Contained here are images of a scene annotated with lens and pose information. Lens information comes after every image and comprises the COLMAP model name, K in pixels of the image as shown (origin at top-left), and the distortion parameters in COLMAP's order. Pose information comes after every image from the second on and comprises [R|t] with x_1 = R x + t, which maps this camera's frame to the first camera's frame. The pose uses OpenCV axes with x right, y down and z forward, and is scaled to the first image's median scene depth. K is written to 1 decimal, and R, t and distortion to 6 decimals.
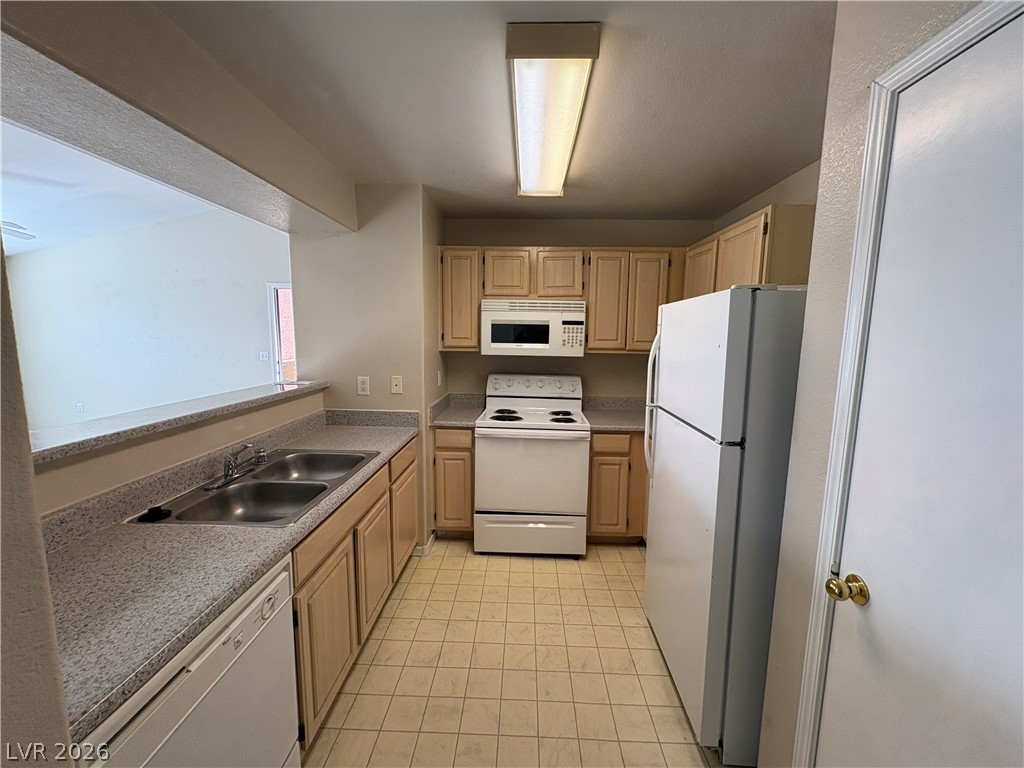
lens RADIAL K [[411.0, 0, 511.7], [0, 411.0, 384.3], [0, 0, 1]] dist [0.001179, 0.000087]
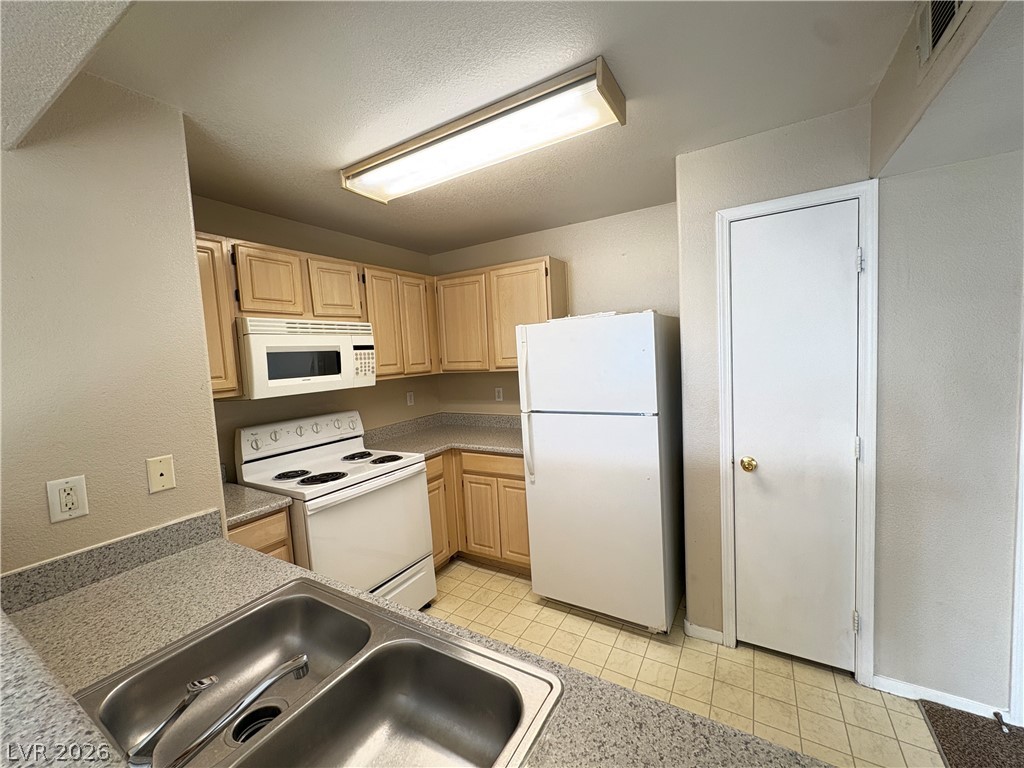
lens RADIAL K [[411.0, 0, 512.2], [0, 411.0, 382.8], [0, 0, 1]] dist [0.001179, 0.000087]
pose [[0.474914, -0.105512, 0.873684, -0.462747], [0.174384, 0.984383, 0.024090, -0.042577], [-0.862582, 0.140916, 0.485897, 0.320734]]
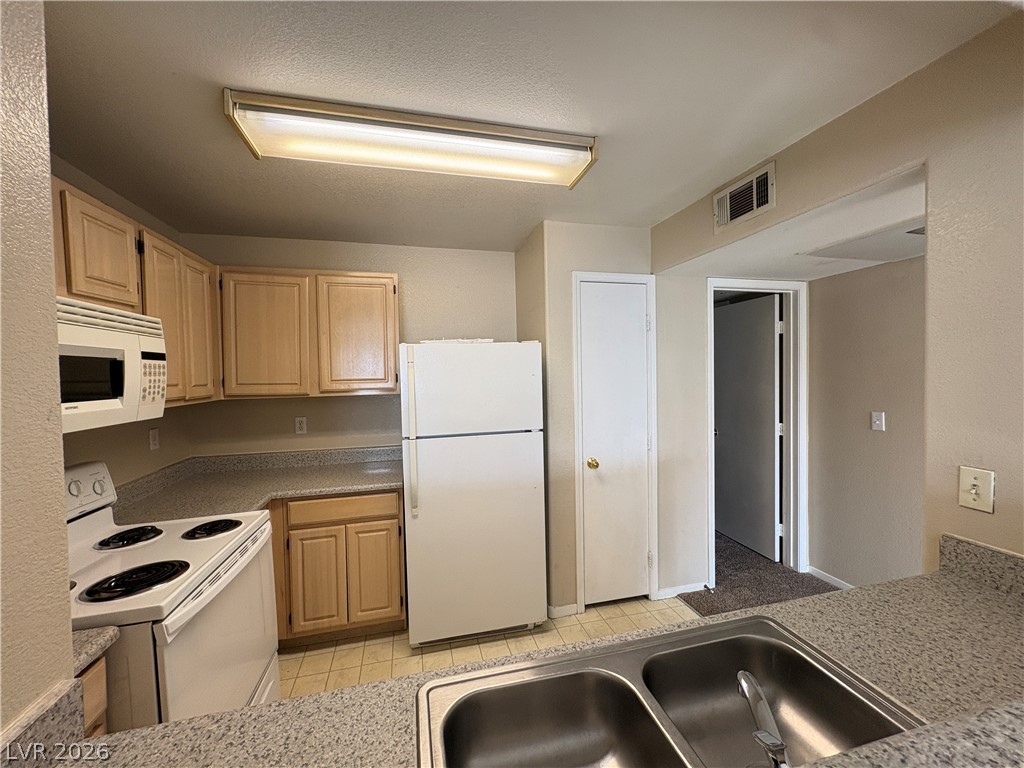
lens RADIAL K [[411.0, 0, 510.9], [0, 411.0, 382.0], [0, 0, 1]] dist [0.001179, 0.000087]
pose [[-0.288786, -0.034432, 0.956774, -0.500530], [0.137482, 0.987504, 0.077035, -0.092680], [-0.947471, 0.153786, -0.280444, 0.709993]]
